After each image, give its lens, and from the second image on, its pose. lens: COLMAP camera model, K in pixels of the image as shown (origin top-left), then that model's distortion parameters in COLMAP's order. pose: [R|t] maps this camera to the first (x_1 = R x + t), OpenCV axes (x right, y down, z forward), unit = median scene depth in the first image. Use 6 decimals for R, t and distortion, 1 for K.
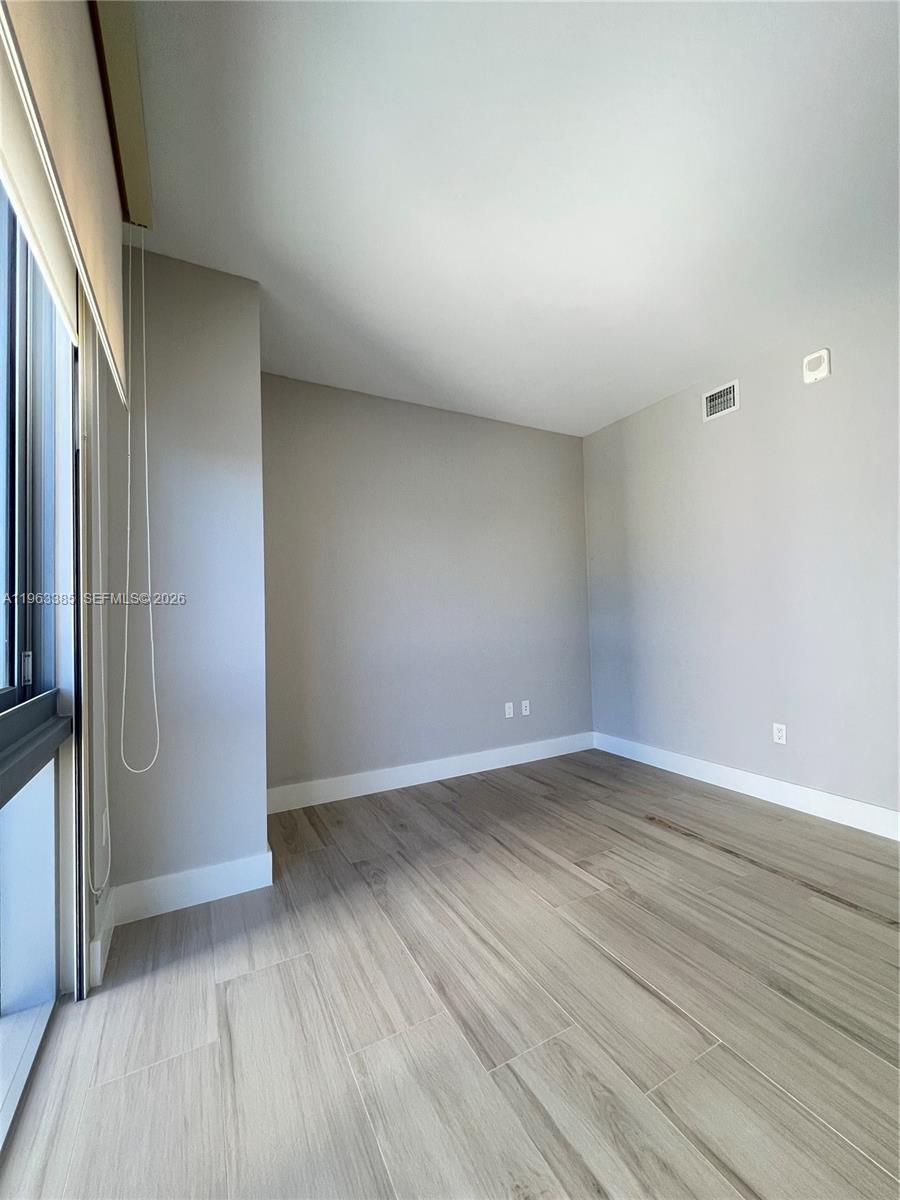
lens RADIAL K [[480.0, 0, 447.9], [0, 480.0, 601.4], [0, 0, 1]] dist [-0.001475, 0.000130]
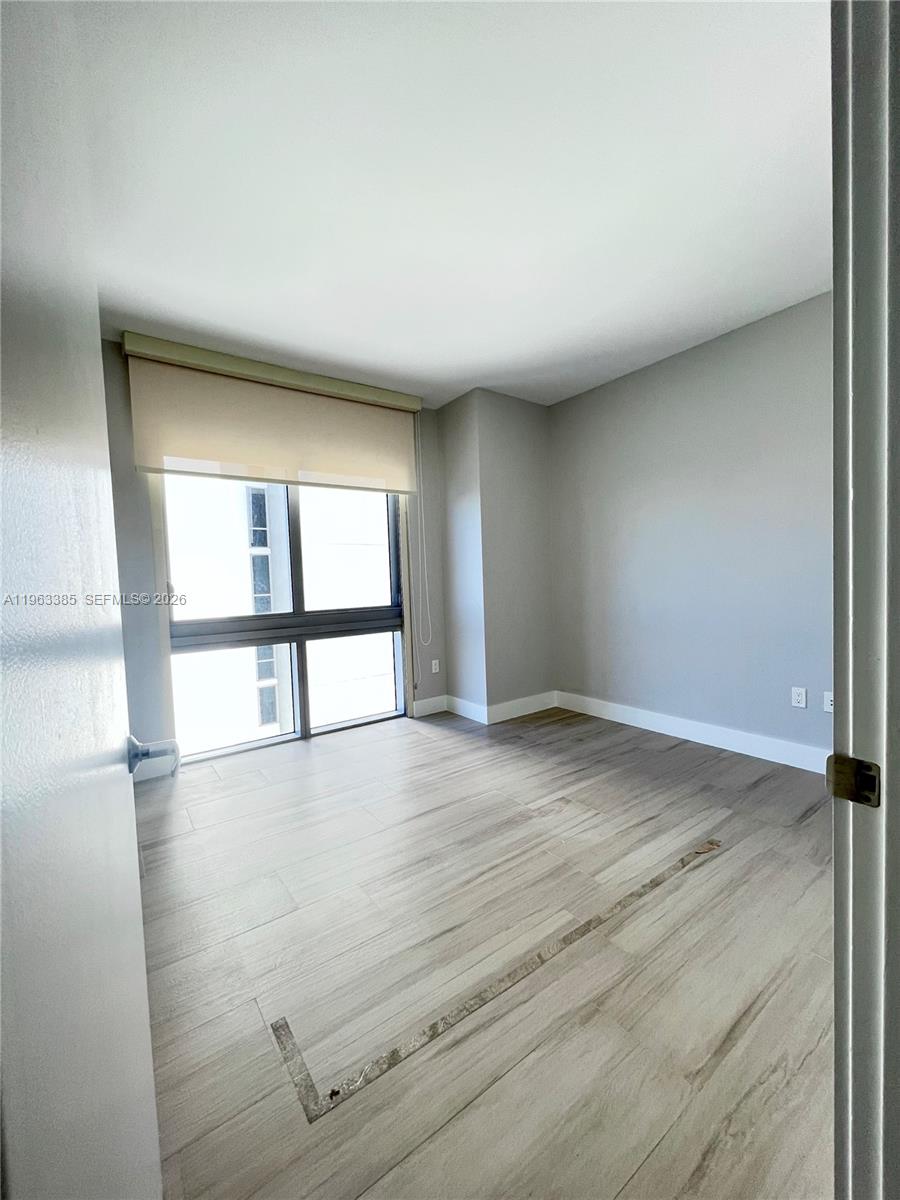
lens RADIAL K [[478.3, 0, 446.7], [0, 478.3, 602.9], [0, 0, 1]] dist [0.001224, 0.000162]
pose [[0.138596, 0.068000, -0.988012, 1.344521], [0.065345, 0.994838, 0.077636, -0.031892], [0.988191, -0.075322, 0.133438, 0.602546]]
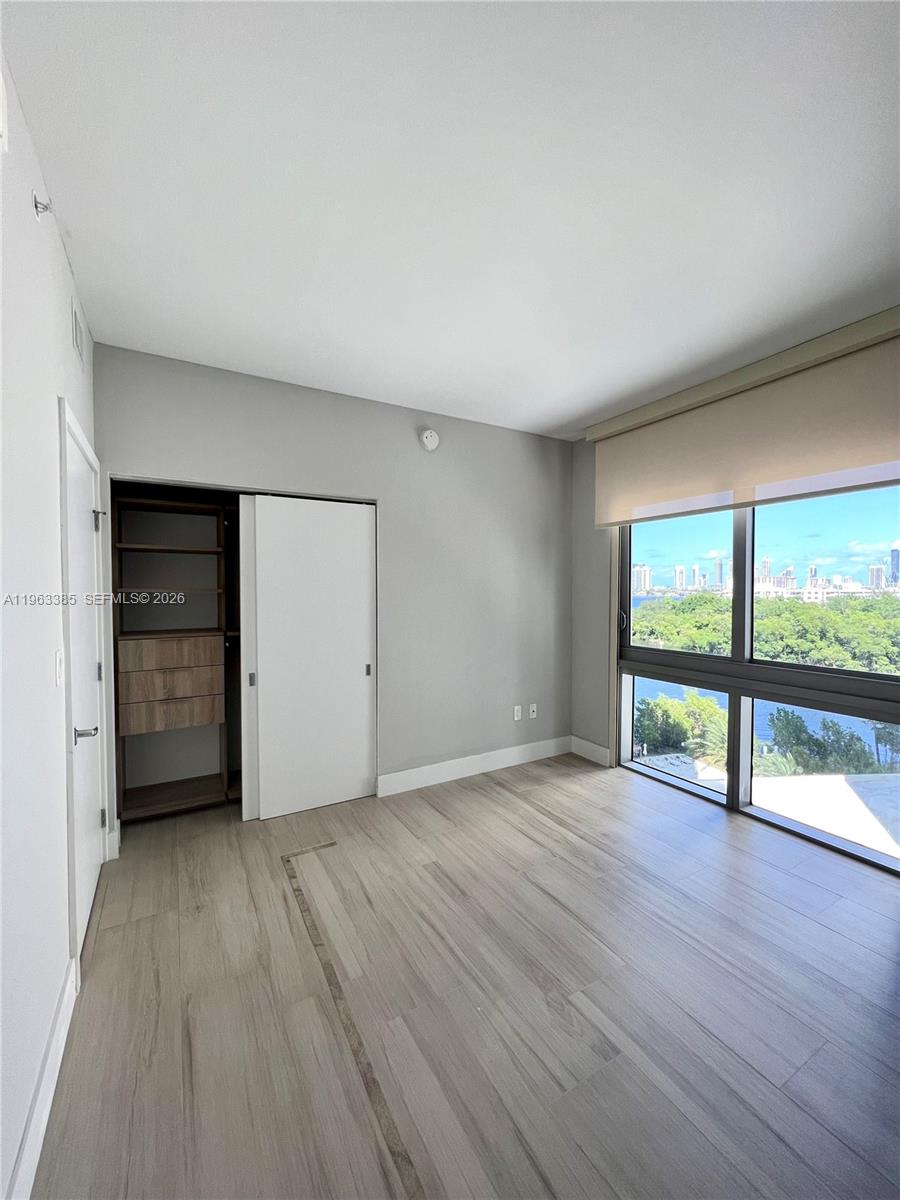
lens RADIAL K [[478.3, 0, 446.7], [0, 478.3, 602.9], [0, 0, 1]] dist [0.001224, 0.000162]
pose [[-0.998936, 0.030232, -0.034826, 0.509727], [0.030474, 0.999515, -0.006434, -0.082241], [0.034615, -0.007489, -0.999373, 1.669774]]
